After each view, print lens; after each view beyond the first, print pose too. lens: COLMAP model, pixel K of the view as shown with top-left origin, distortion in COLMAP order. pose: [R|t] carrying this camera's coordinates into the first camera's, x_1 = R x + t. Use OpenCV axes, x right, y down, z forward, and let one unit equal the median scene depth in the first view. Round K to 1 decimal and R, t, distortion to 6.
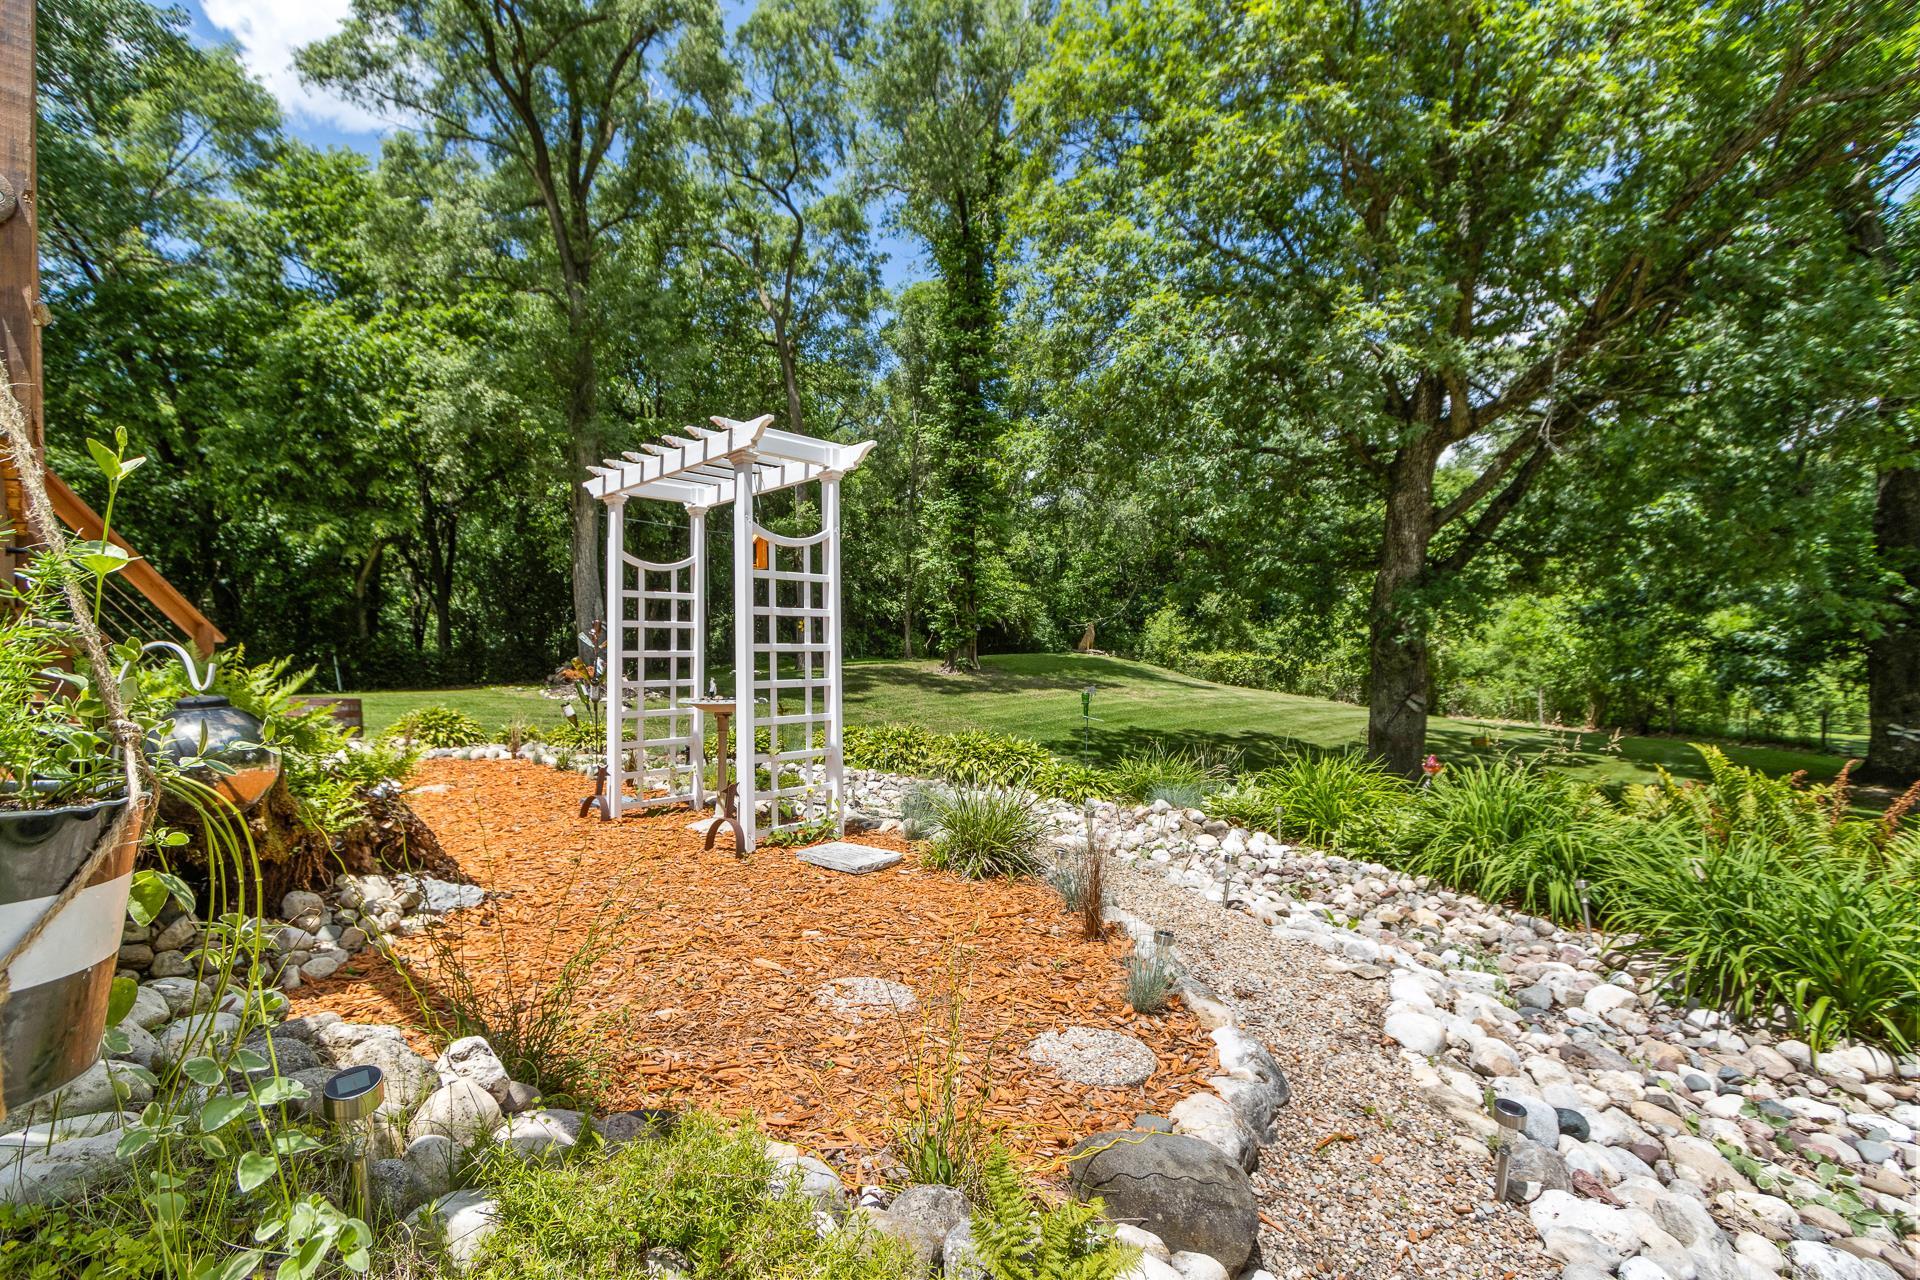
lens RADIAL K [[877.9, 0, 938.6], [0, 877.9, 647.0], [0, 0, 1]] dist [0.019321, -0.000354]
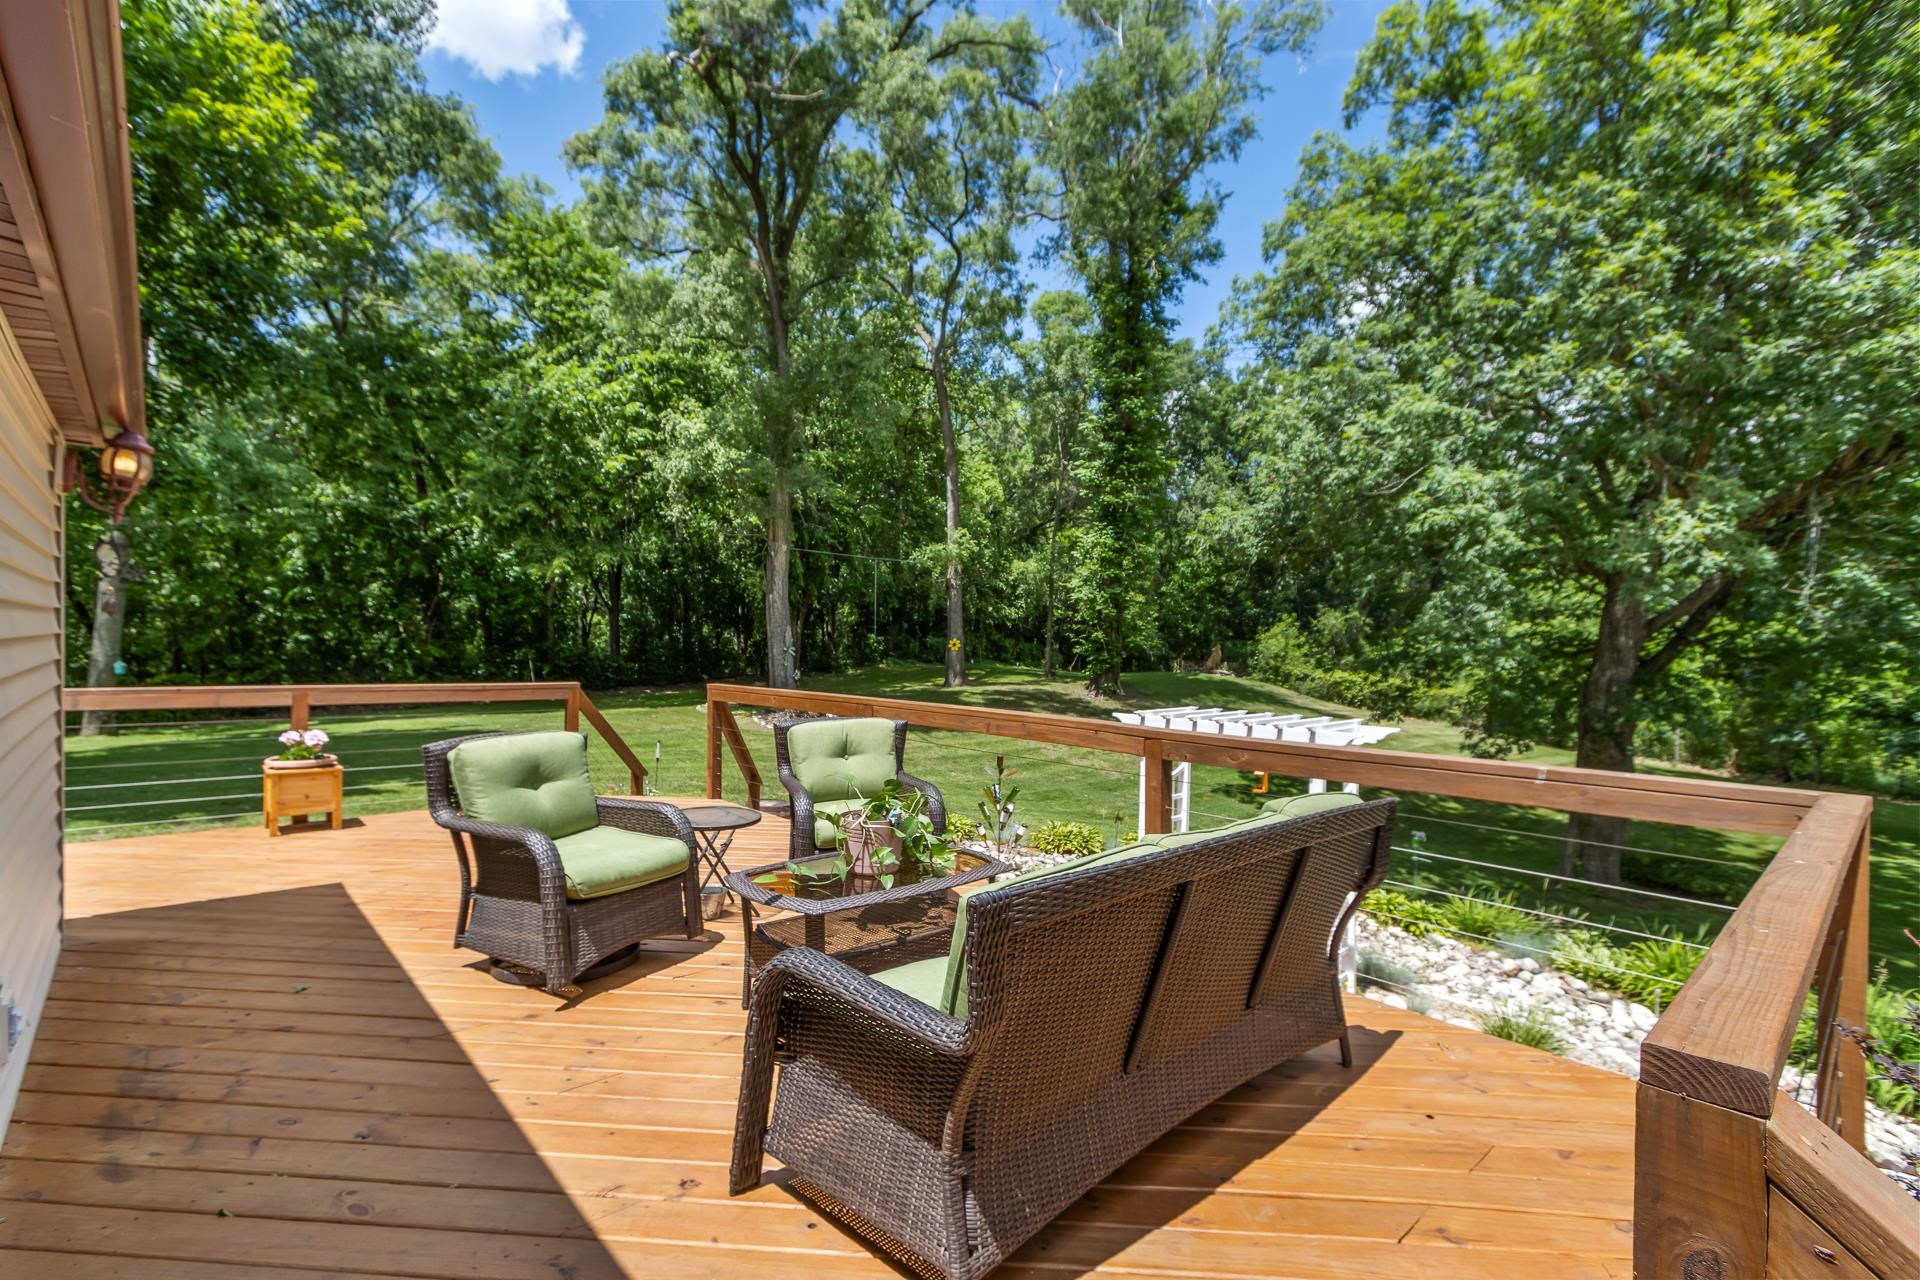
lens RADIAL K [[877.9, 0, 938.6], [0, 877.9, 647.0], [0, 0, 1]] dist [0.019321, -0.000354]
pose [[0.998051, 0.031160, -0.054061, -0.133764], [-0.029038, 0.998793, 0.039604, -0.073962], [0.055230, -0.037957, 0.997752, -0.071545]]
